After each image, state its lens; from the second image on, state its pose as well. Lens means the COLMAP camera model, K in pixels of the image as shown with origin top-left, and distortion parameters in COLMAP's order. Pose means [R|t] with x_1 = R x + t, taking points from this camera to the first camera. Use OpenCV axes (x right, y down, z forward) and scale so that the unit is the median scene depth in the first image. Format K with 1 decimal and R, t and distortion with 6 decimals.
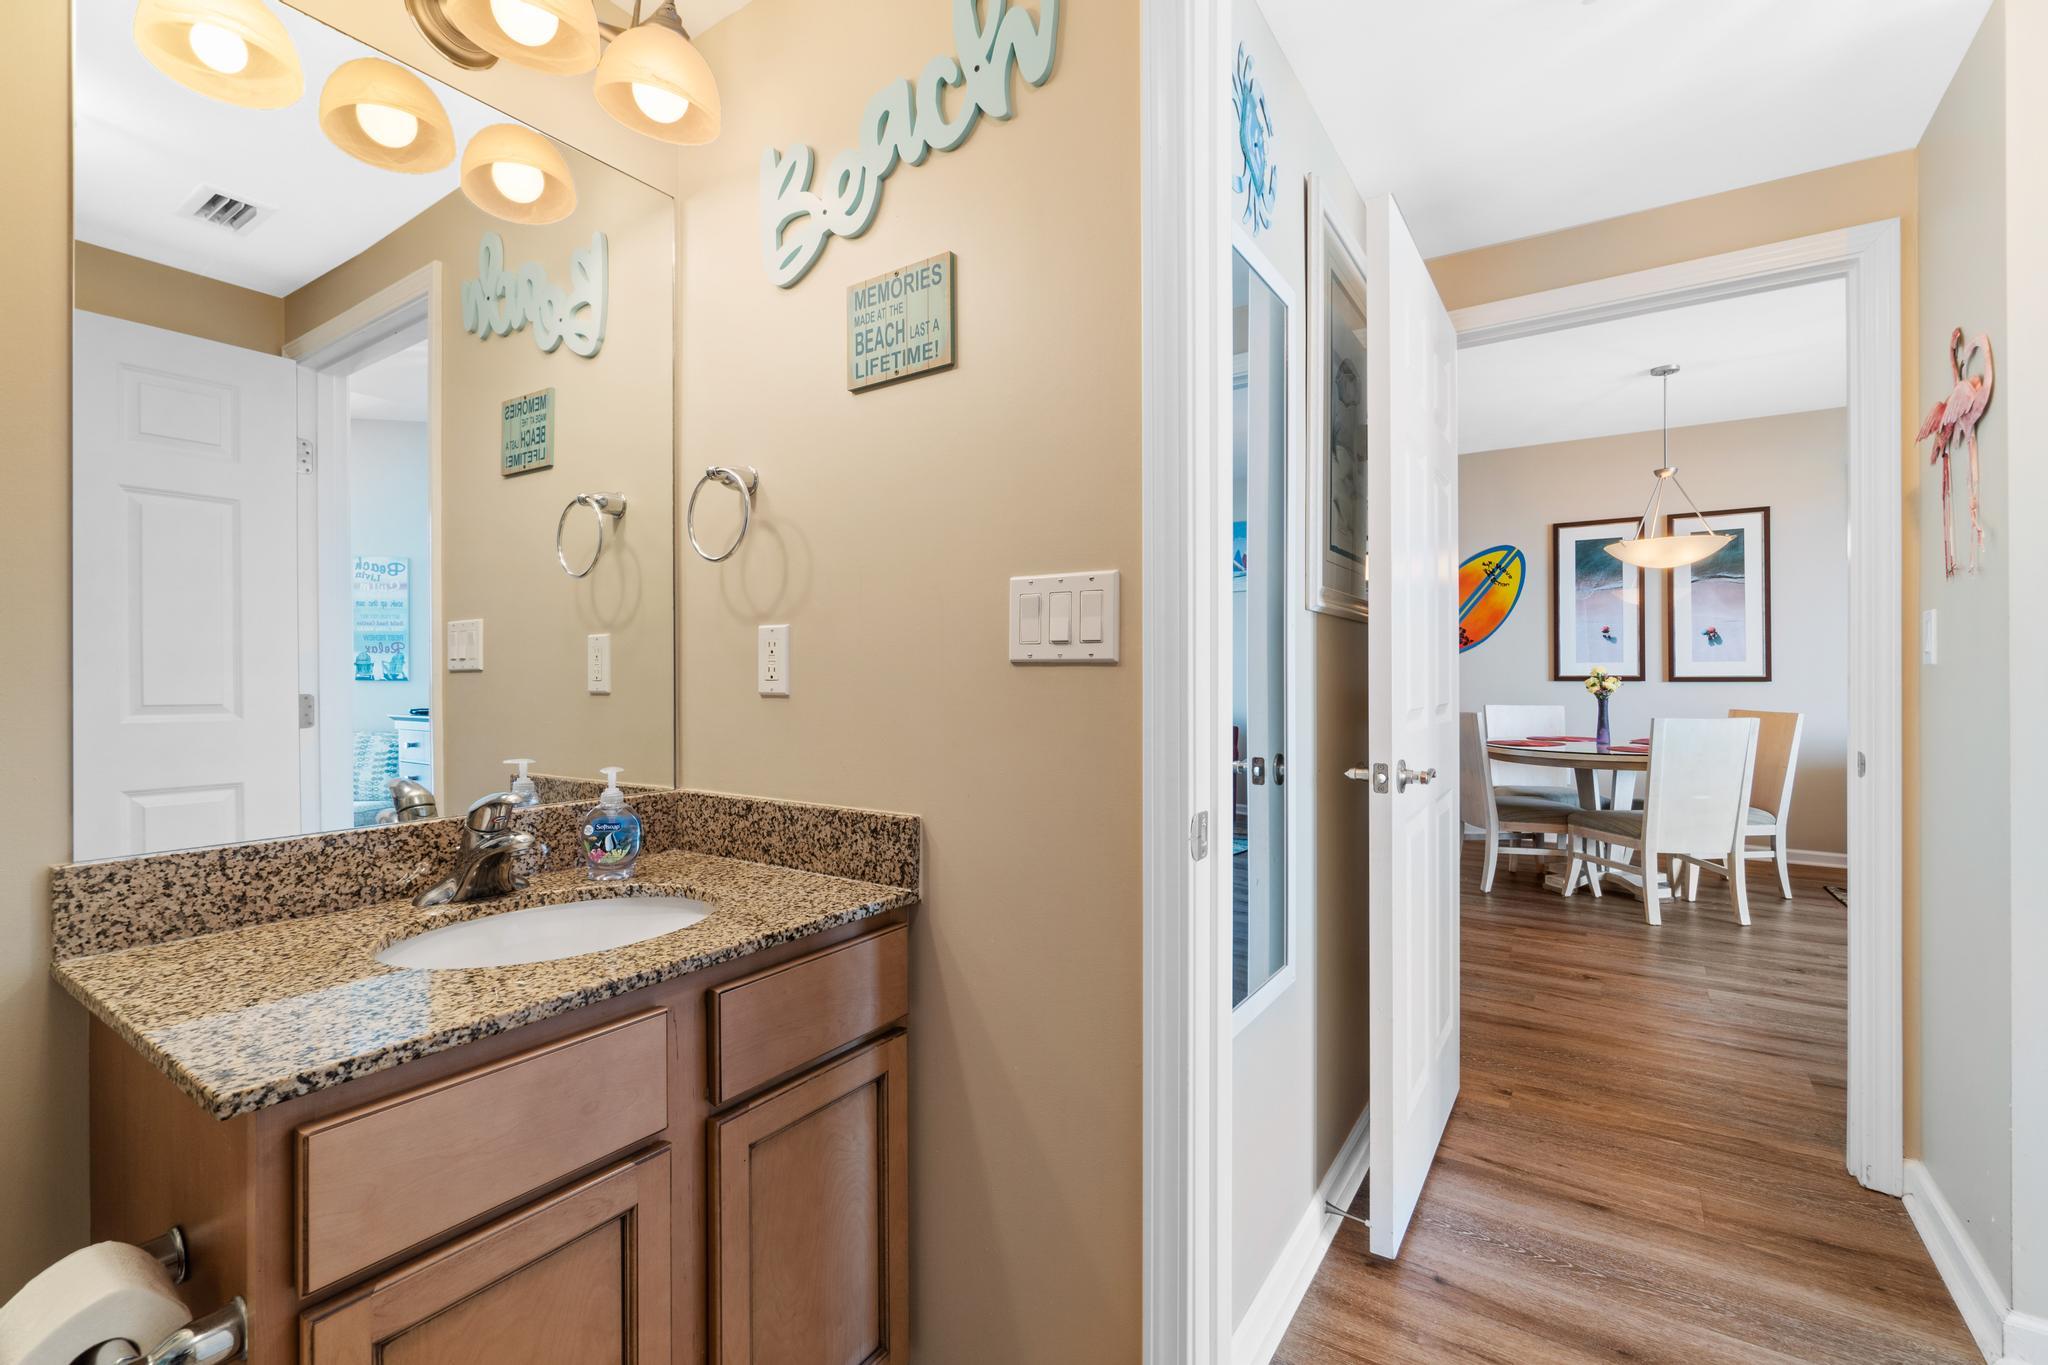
lens RADIAL K [[906.3, 0, 1024.0], [0, 906.3, 682.5], [0, 0, 1]] dist [0.000651, -0.000058]
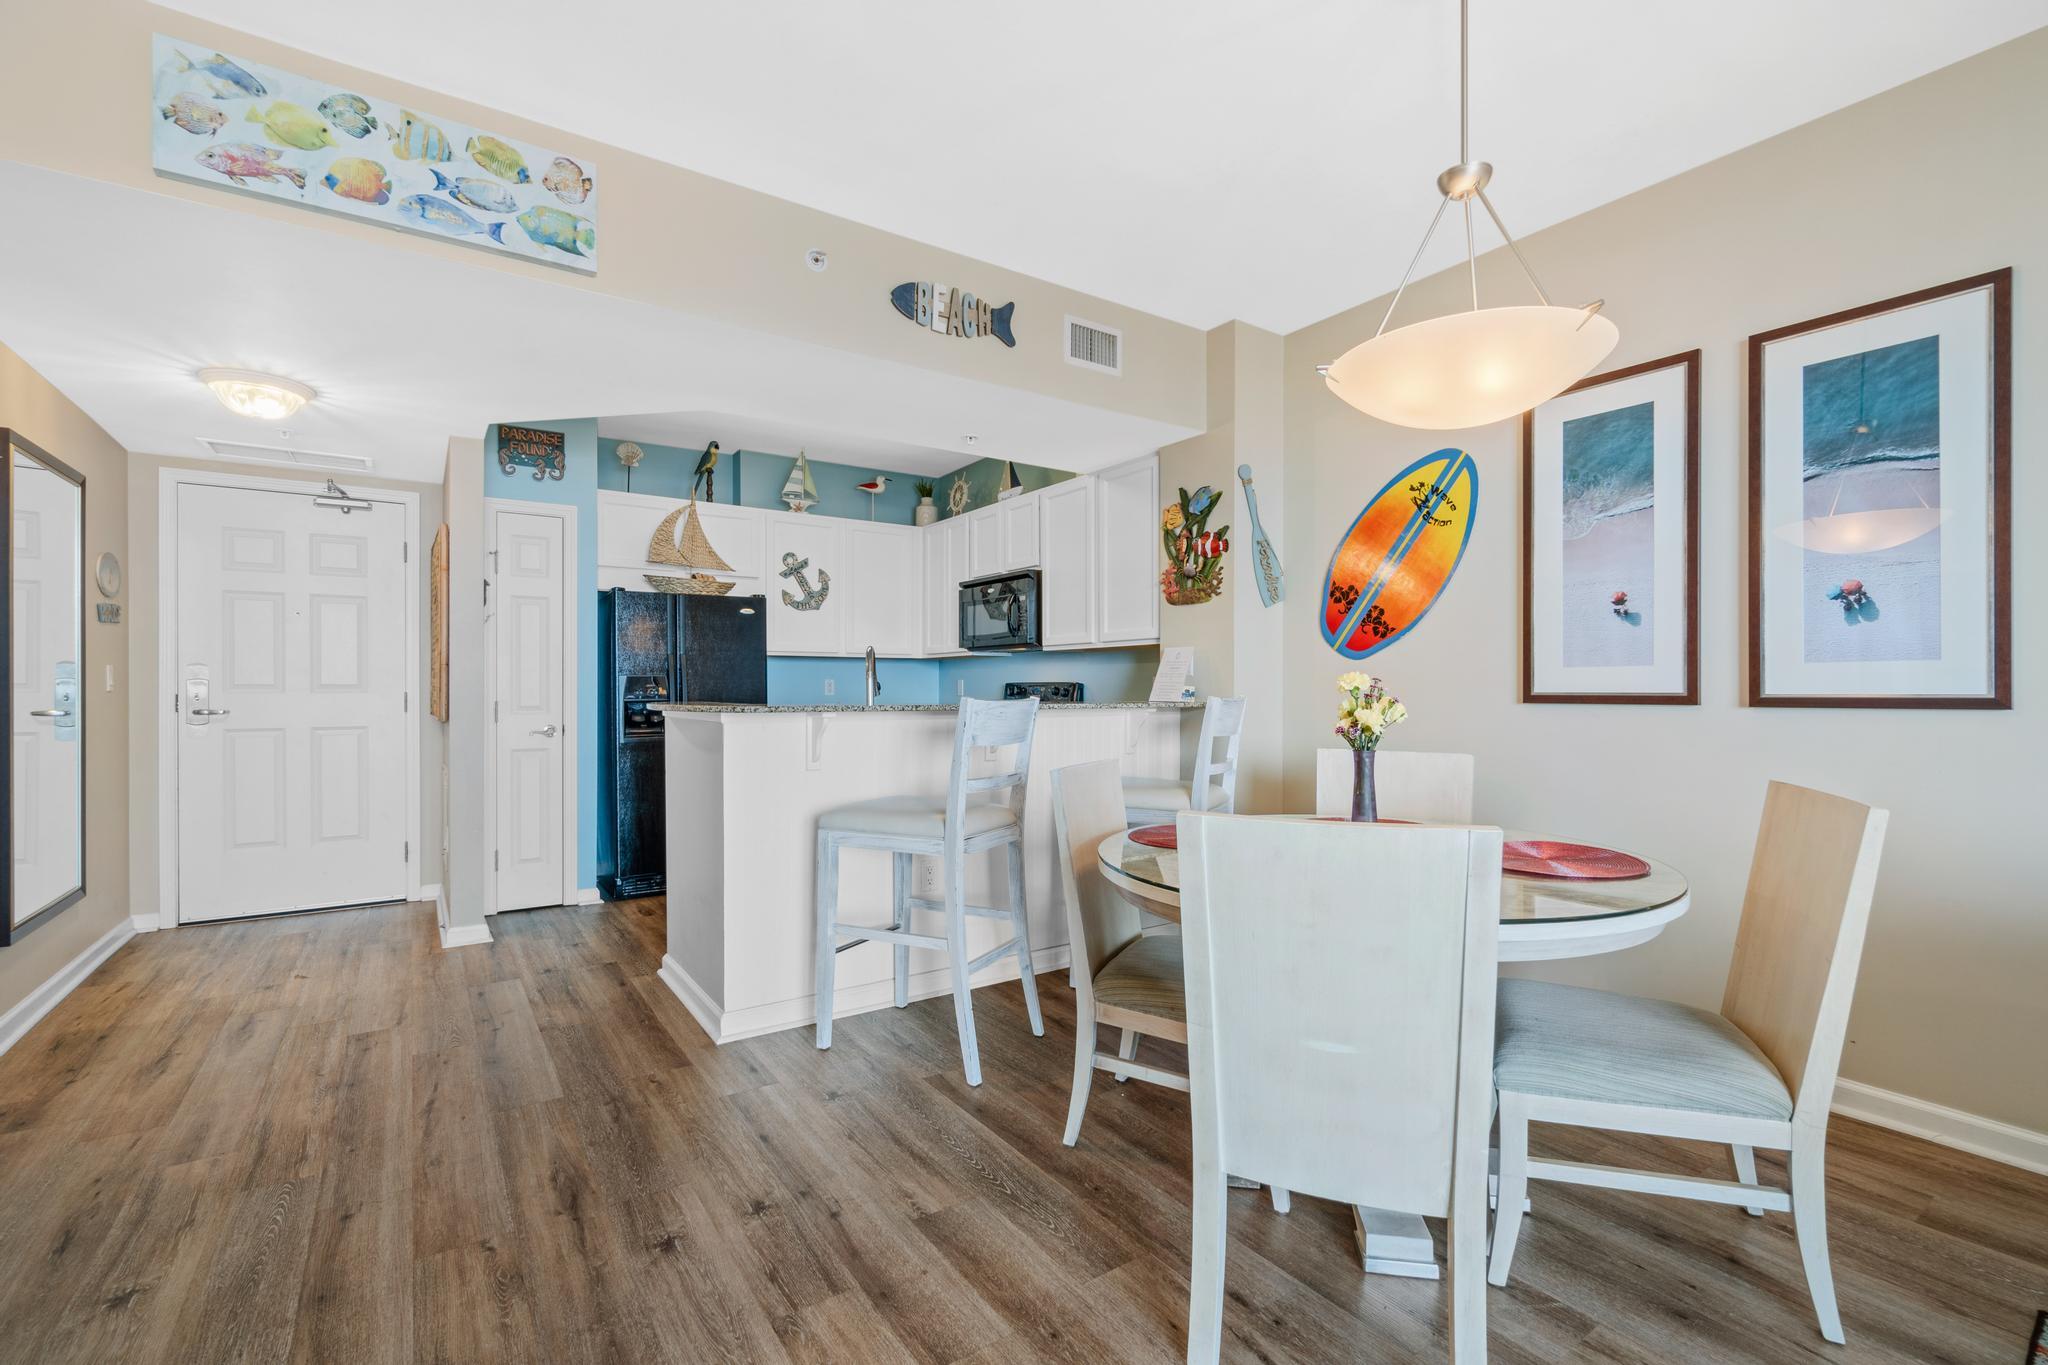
lens RADIAL K [[888.7, 0, 1011.3], [0, 888.7, 693.9], [0, 0, 1]] dist [-0.005107, -0.000023]
pose [[0.923883, 0.003141, -0.382663, 0.541318], [-0.001747, 0.999991, 0.003991, -0.008499], [0.382671, -0.003018, 0.923880, 0.453303]]
